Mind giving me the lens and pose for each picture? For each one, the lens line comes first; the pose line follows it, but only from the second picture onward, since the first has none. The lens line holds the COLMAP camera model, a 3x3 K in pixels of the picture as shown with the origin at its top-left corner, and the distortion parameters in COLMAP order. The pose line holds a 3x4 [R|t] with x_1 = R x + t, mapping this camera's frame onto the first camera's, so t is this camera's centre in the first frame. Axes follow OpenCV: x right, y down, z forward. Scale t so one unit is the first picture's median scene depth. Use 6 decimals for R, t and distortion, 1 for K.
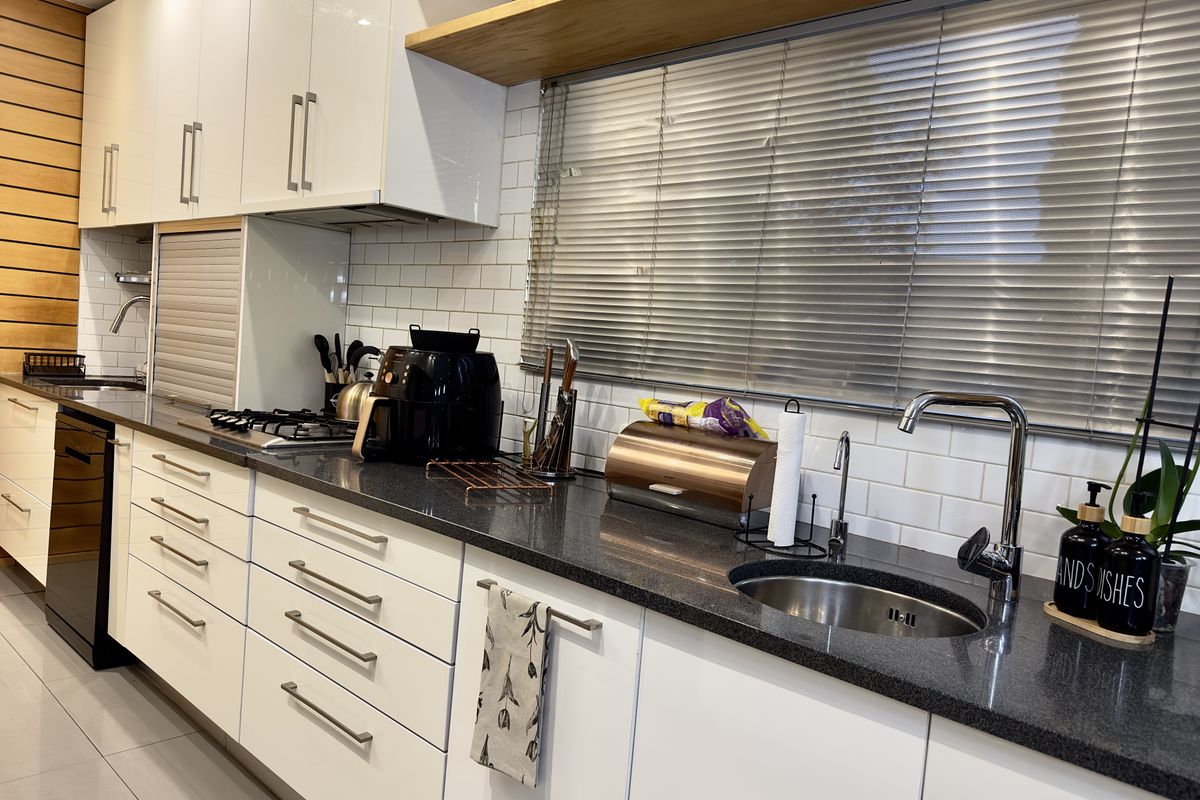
lens RADIAL K [[858.5, 0, 606.6], [0, 858.5, 399.7], [0, 0, 1]] dist [0.024116, -0.024288]
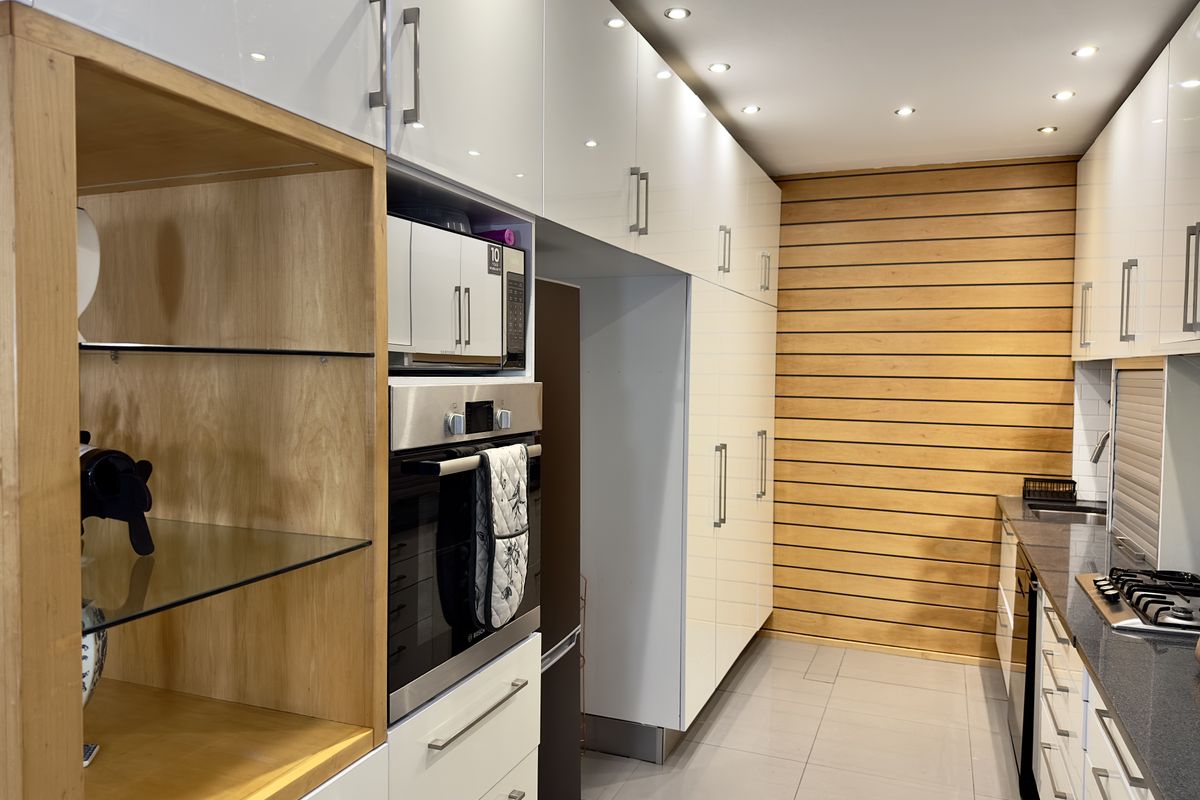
lens RADIAL K [[858.5, 0, 593.6], [0, 858.5, 398.0], [0, 0, 1]] dist [0.024116, -0.024288]
pose [[0.362186, -0.038081, -0.931328, 0.226192], [-0.048314, 0.997055, -0.059558, -0.090208], [0.930853, 0.066567, 0.359279, 0.116416]]
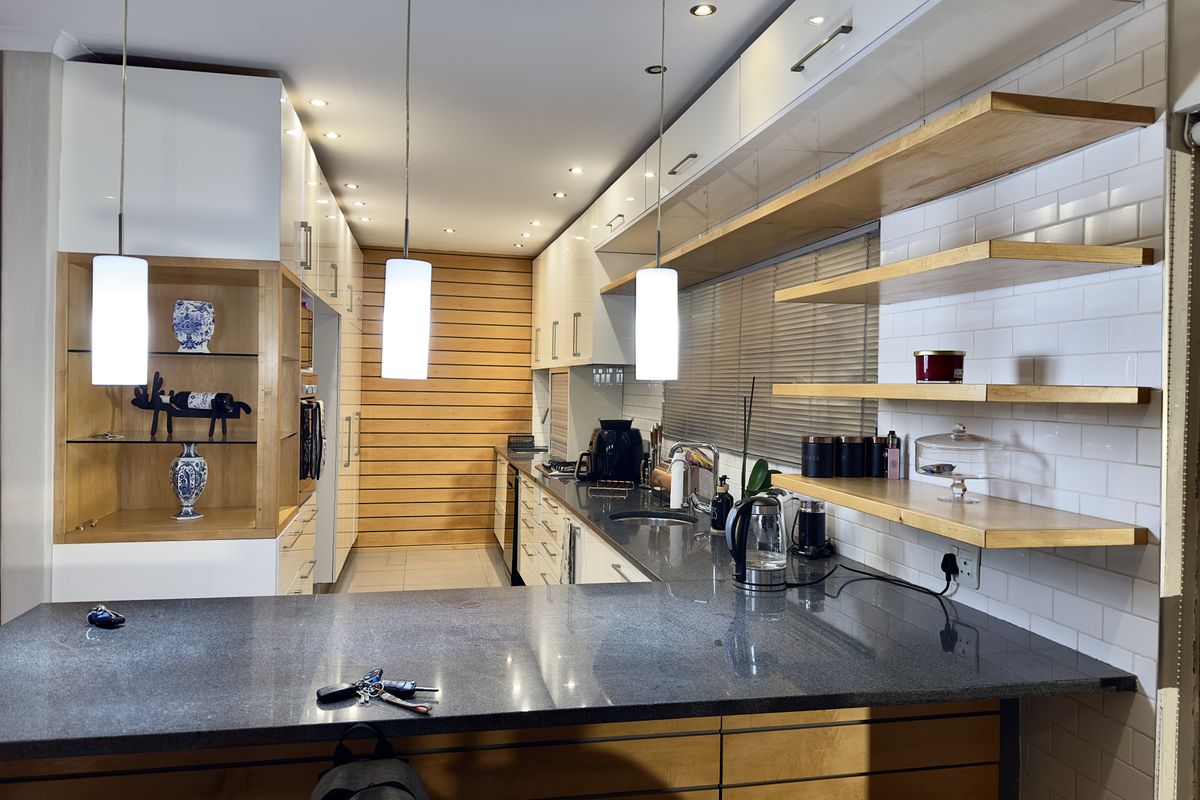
lens RADIAL K [[858.5, 0, 604.3], [0, 858.5, 400.2], [0, 0, 1]] dist [0.024116, -0.024288]
pose [[0.822397, -0.050564, -0.566662, 0.855829], [0.004827, 0.996627, -0.081925, 0.036745], [0.568893, 0.064640, 0.819867, -0.661826]]
